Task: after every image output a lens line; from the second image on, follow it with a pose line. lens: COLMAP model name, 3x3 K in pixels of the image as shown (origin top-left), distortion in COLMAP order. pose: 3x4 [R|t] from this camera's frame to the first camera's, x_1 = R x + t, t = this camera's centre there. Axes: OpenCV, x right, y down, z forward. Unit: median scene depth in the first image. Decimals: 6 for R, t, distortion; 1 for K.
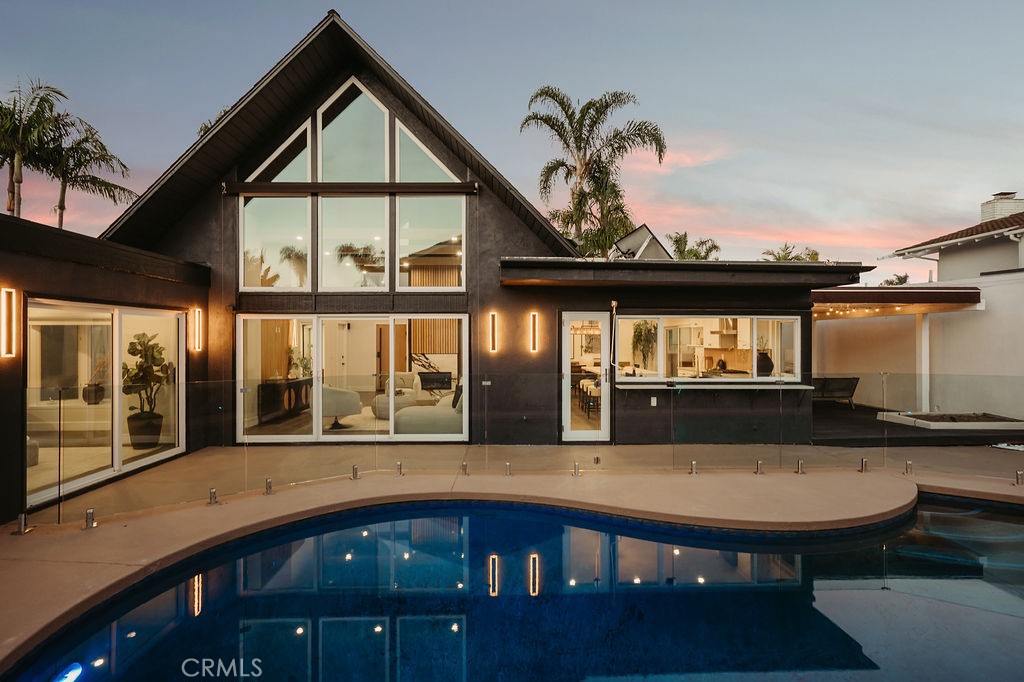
lens RADIAL K [[496.3, 0, 510.3], [0, 496.3, 352.8], [0, 0, 1]] dist [0.001094, -0.000024]
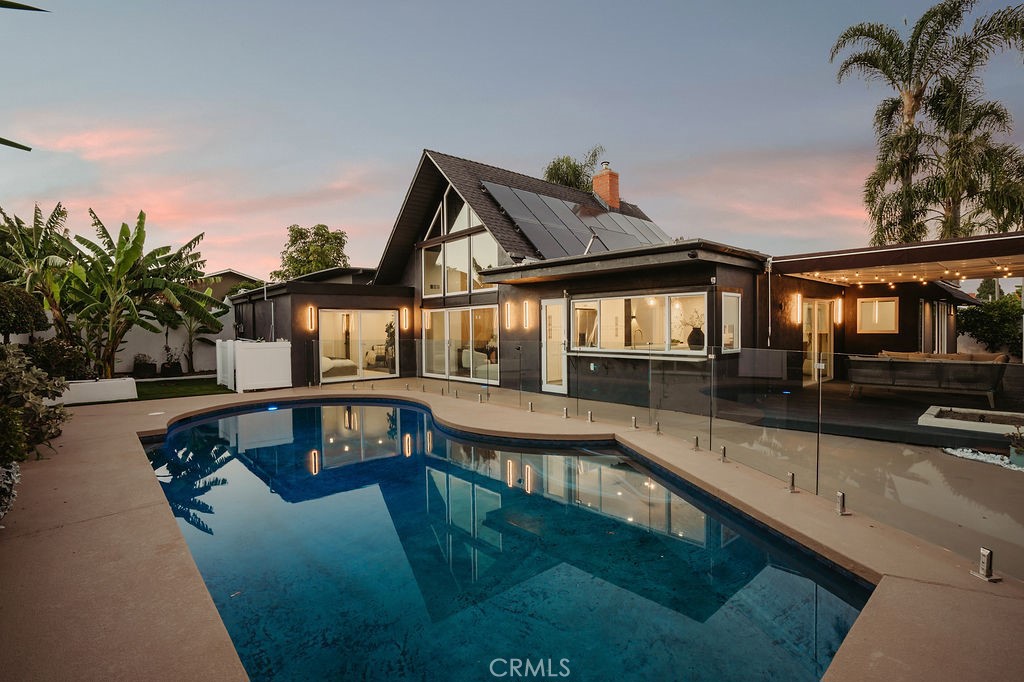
lens RADIAL K [[470.6, 0, 512.0], [0, 470.6, 341.0], [0, 0, 1]] dist [-0.037872, 0.000111]
pose [[0.650147, 0.013592, -0.759687, 1.066294], [0.002885, 0.999789, 0.020357, 0.007619], [0.759803, -0.015427, 0.649970, 0.065198]]
